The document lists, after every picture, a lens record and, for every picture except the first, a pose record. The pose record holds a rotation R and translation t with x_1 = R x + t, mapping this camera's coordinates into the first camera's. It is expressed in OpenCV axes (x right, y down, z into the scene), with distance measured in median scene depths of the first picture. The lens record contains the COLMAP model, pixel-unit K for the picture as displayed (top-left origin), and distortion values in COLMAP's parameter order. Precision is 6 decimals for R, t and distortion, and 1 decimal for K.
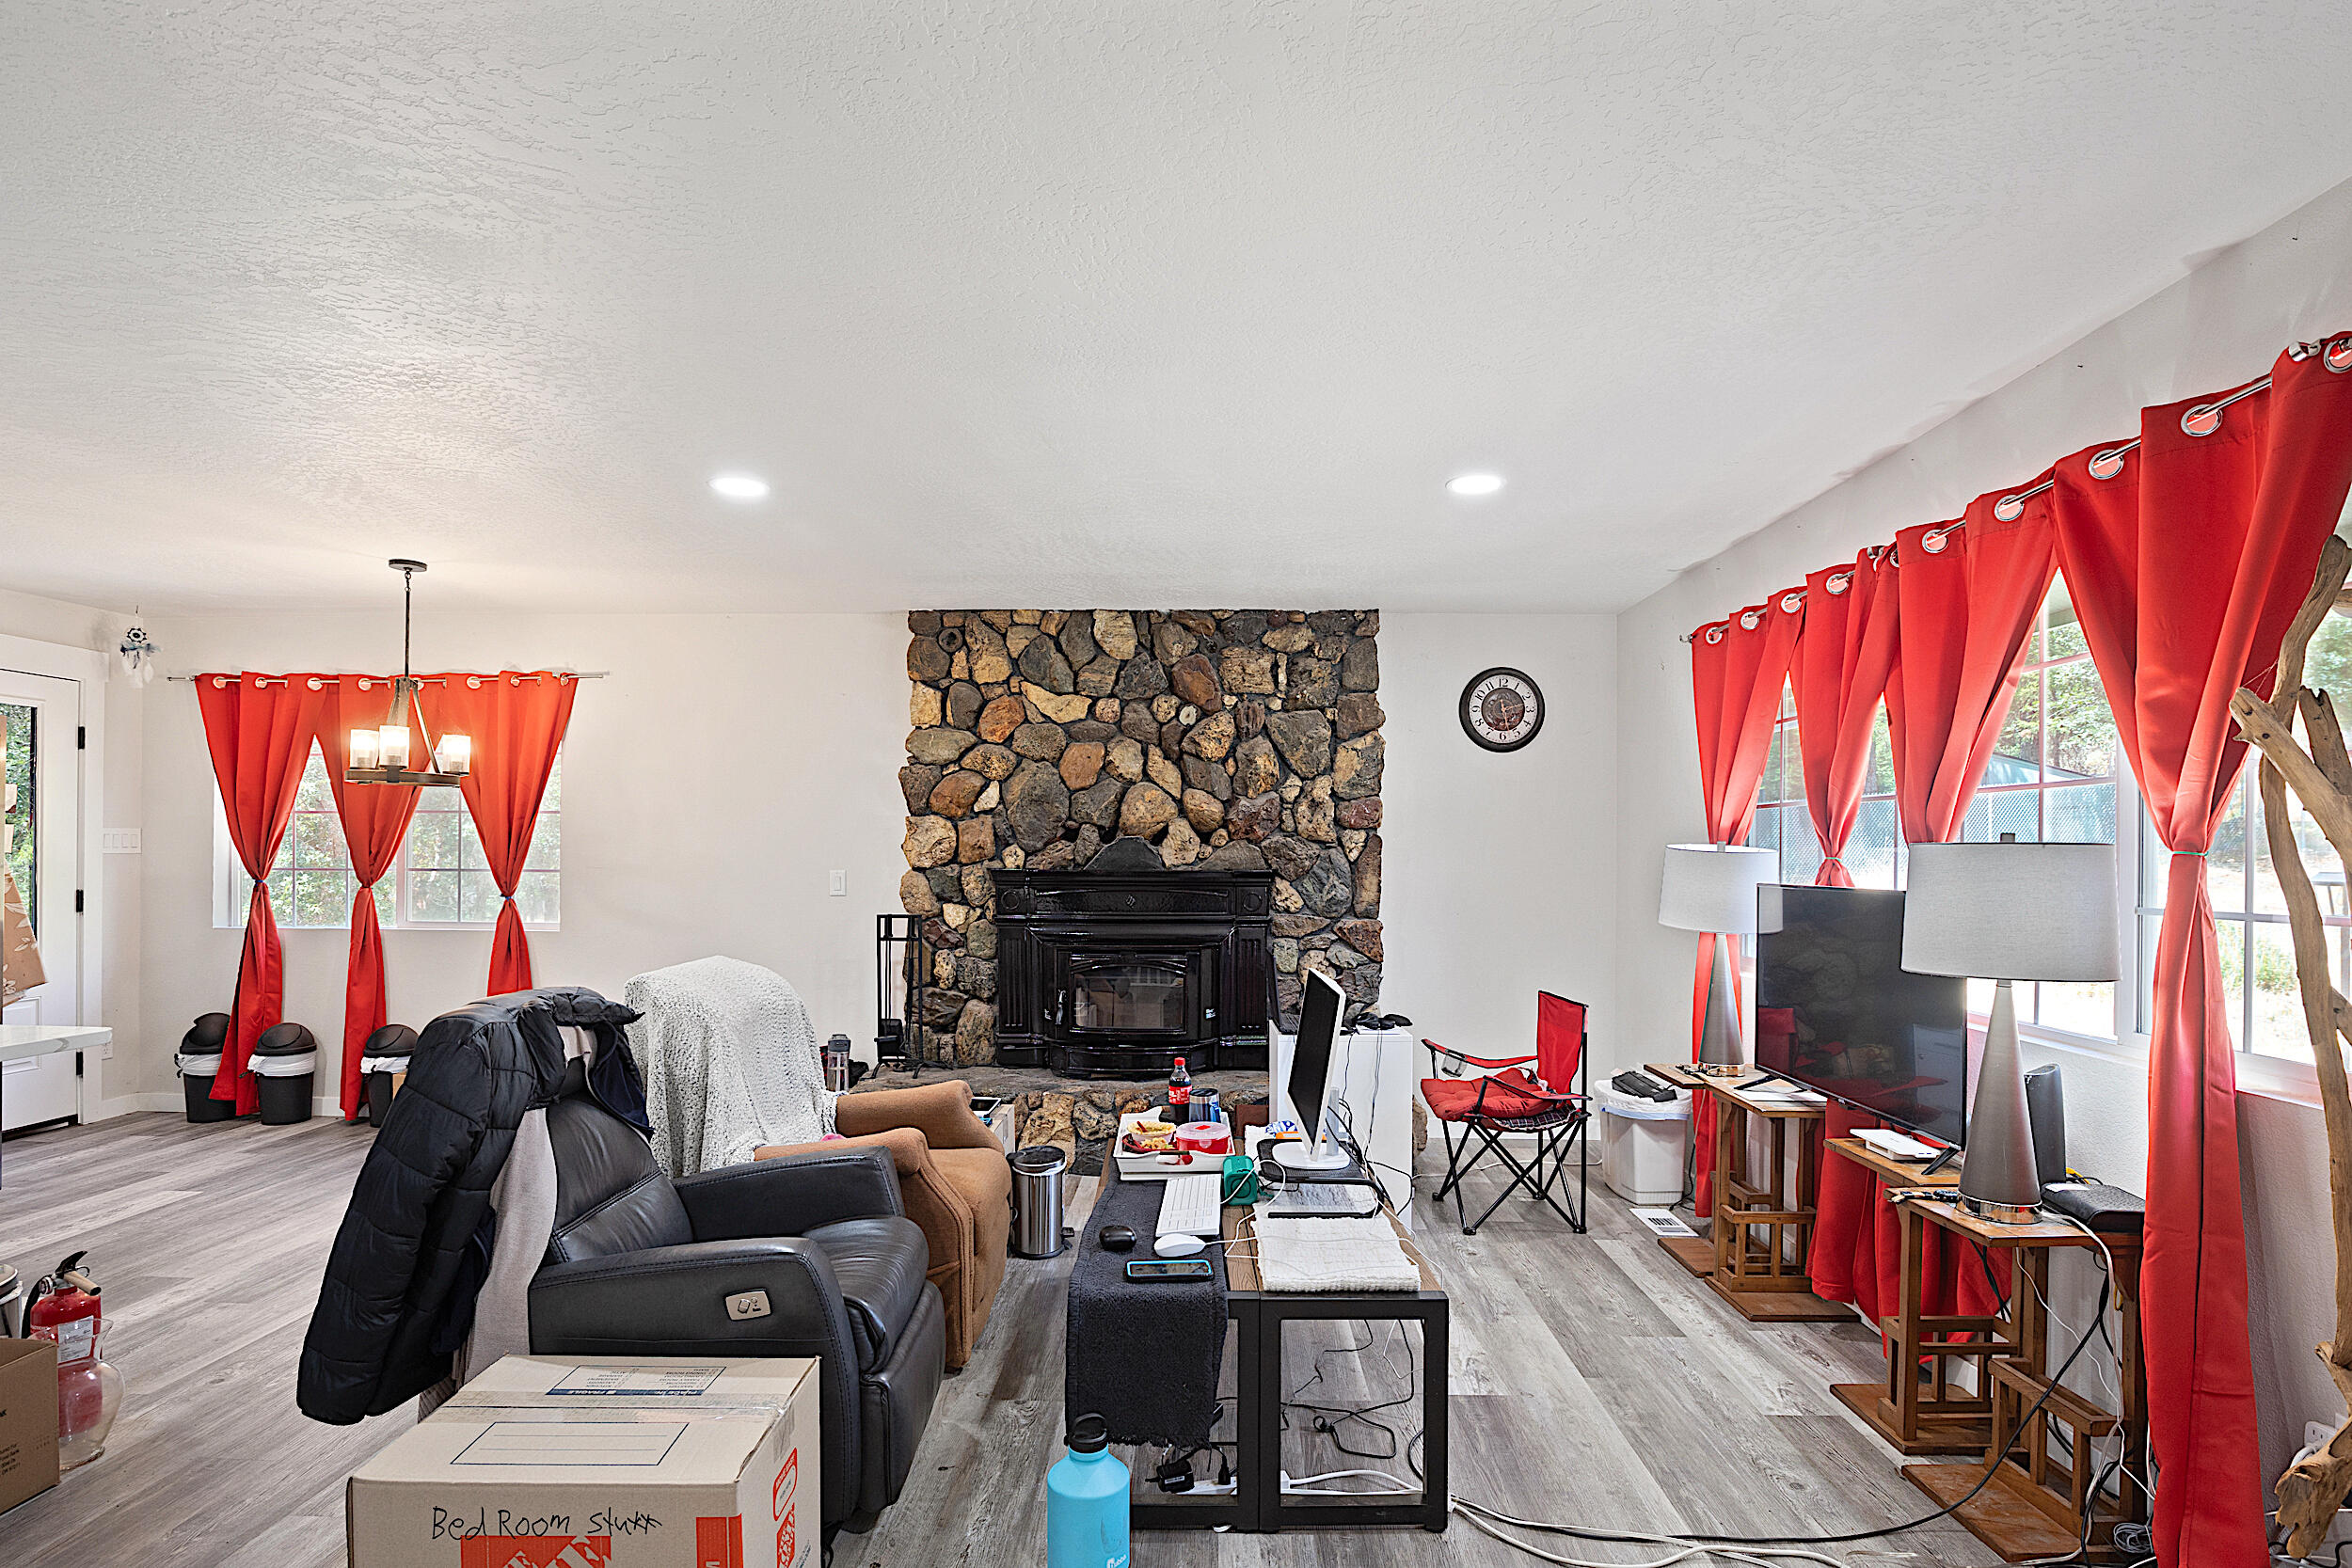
lens RADIAL K [[1120.0, 0, 1174.1], [0, 1120.0, 847.4], [0, 0, 1]] dist [-0.027580, 0.000270]
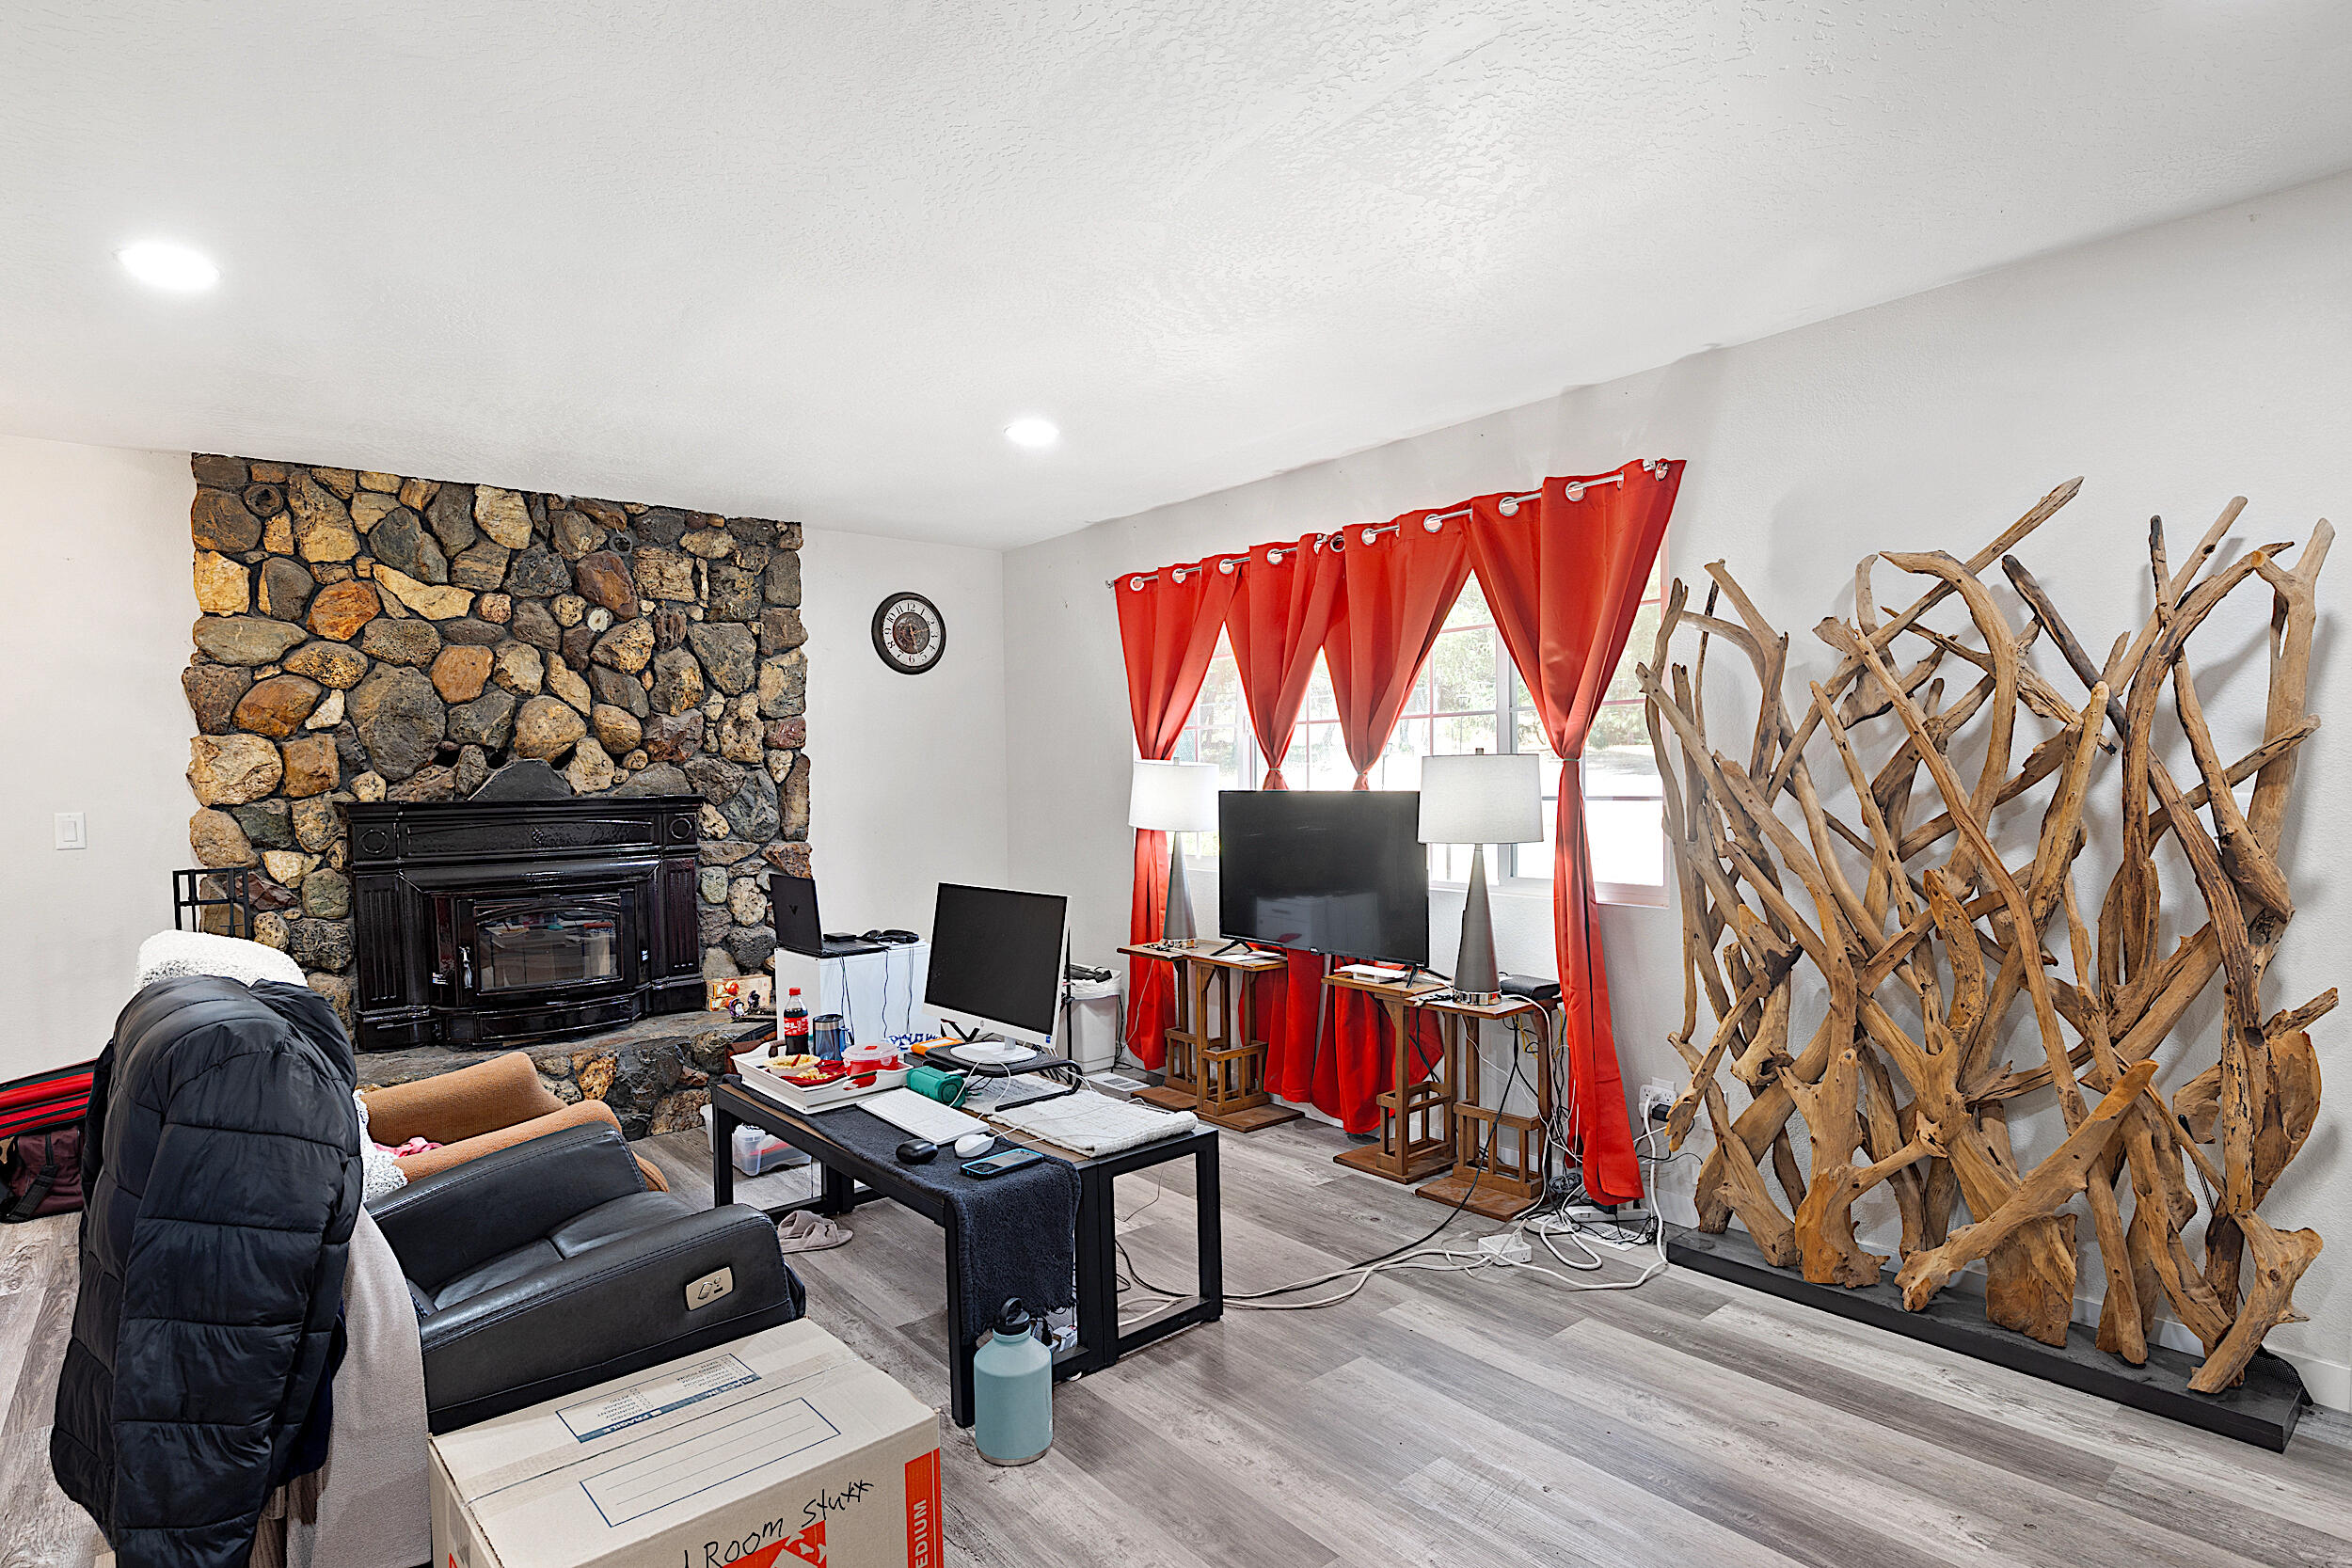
lens RADIAL K [[1174.6, 0, 1128.7], [0, 1174.6, 807.0], [0, 0, 1]] dist [-0.026586, -0.000280]
pose [[0.771706, -0.035096, 0.635011, -0.251408], [0.015054, 0.999204, 0.036930, 0.000564], [-0.635802, -0.018939, 0.771620, 0.029353]]
